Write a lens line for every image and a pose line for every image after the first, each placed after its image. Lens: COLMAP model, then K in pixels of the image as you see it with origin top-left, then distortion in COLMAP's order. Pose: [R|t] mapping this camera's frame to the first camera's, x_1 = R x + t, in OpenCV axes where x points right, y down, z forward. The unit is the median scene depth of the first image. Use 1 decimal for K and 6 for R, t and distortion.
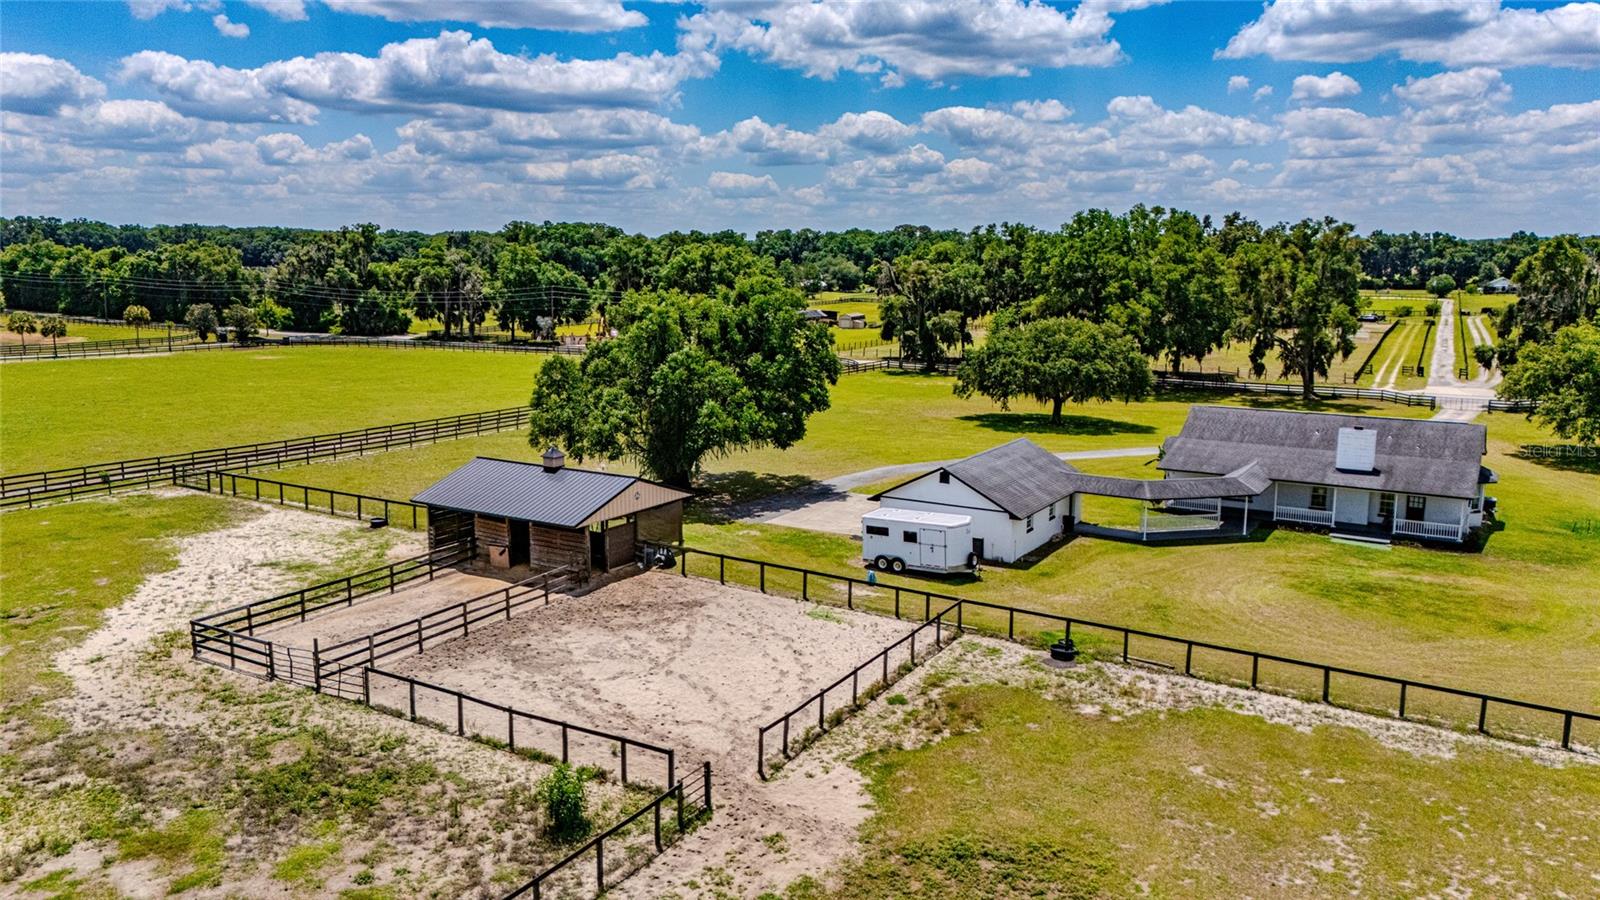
lens RADIAL K [[1178.8, 0, 793.1], [0, 1178.8, 449.0], [0, 0, 1]] dist [0.056081, -0.030658]
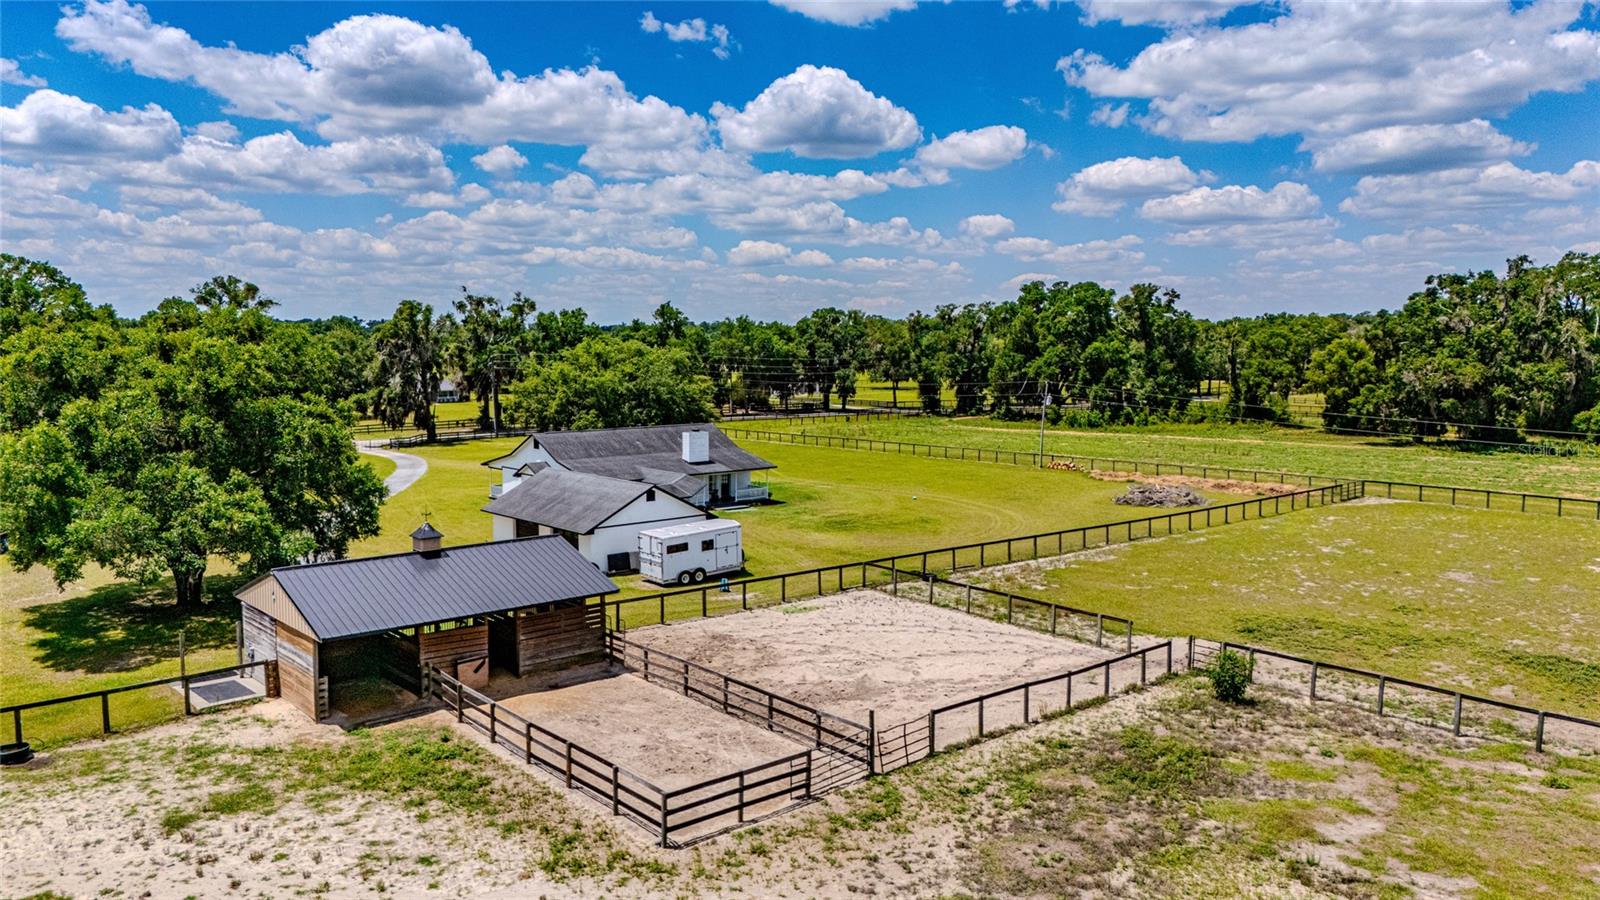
lens RADIAL K [[1178.8, 0, 794.3], [0, 1178.8, 448.1], [0, 0, 1]] dist [0.056081, -0.030658]
pose [[0.297672, -0.091571, 0.950266, -1.158450], [0.160218, 0.986063, 0.044832, -0.062090], [-0.941128, 0.138904, 0.308195, 0.769445]]
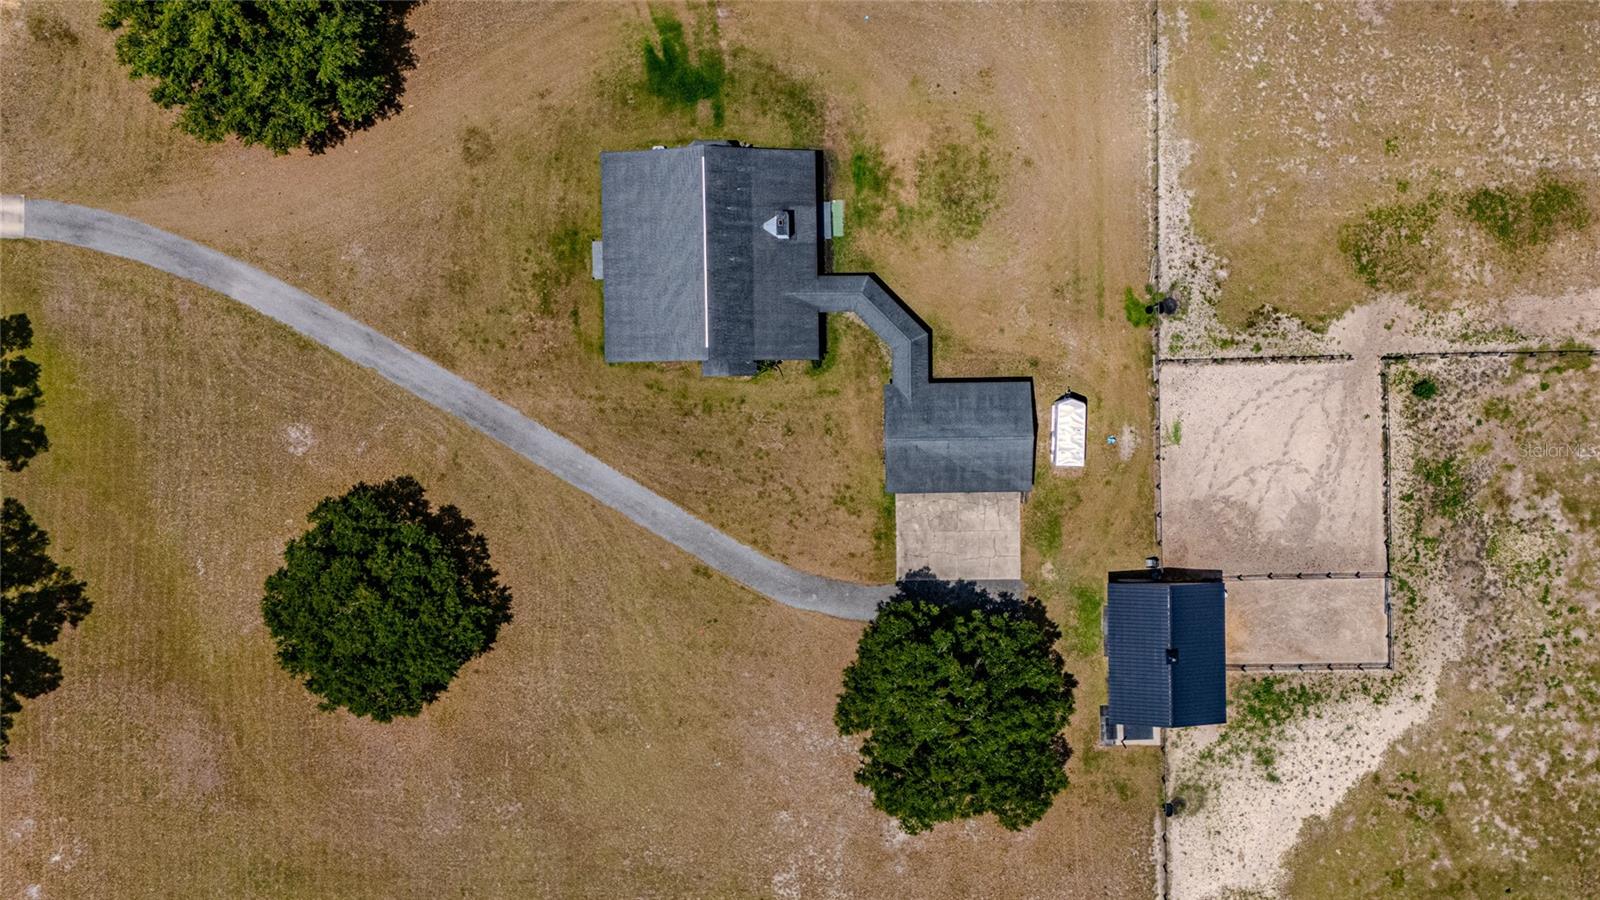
lens RADIAL K [[1178.8, 0, 801.0], [0, 1178.8, 449.1], [0, 0, 1]] dist [0.056081, -0.030658]
pose [[-0.537260, -0.843254, -0.016568, 0.420115], [0.123183, -0.097887, 0.987545, -2.103156], [-0.834373, 0.528527, 0.156465, 1.433937]]
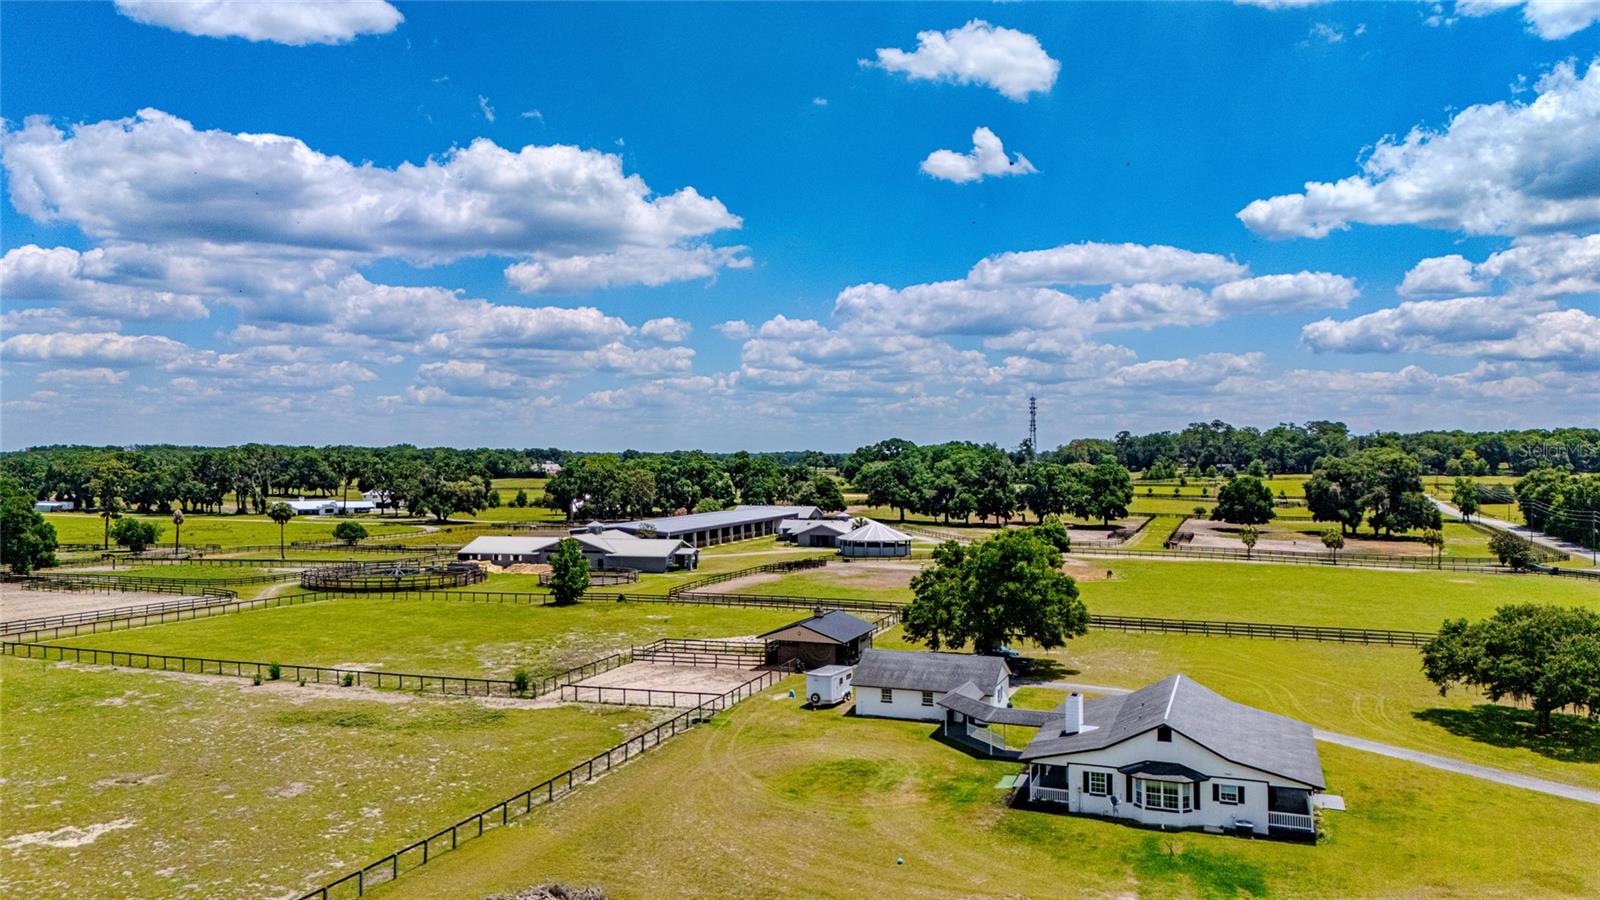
lens RADIAL K [[1178.8, 0, 797.0], [0, 1178.8, 450.3], [0, 0, 1]] dist [0.056081, -0.030658]
pose [[0.187032, -0.000589, -0.982354, 2.383849], [-0.162800, 0.986153, -0.031587, -0.265983], [0.968770, 0.165835, 0.184346, 0.783578]]
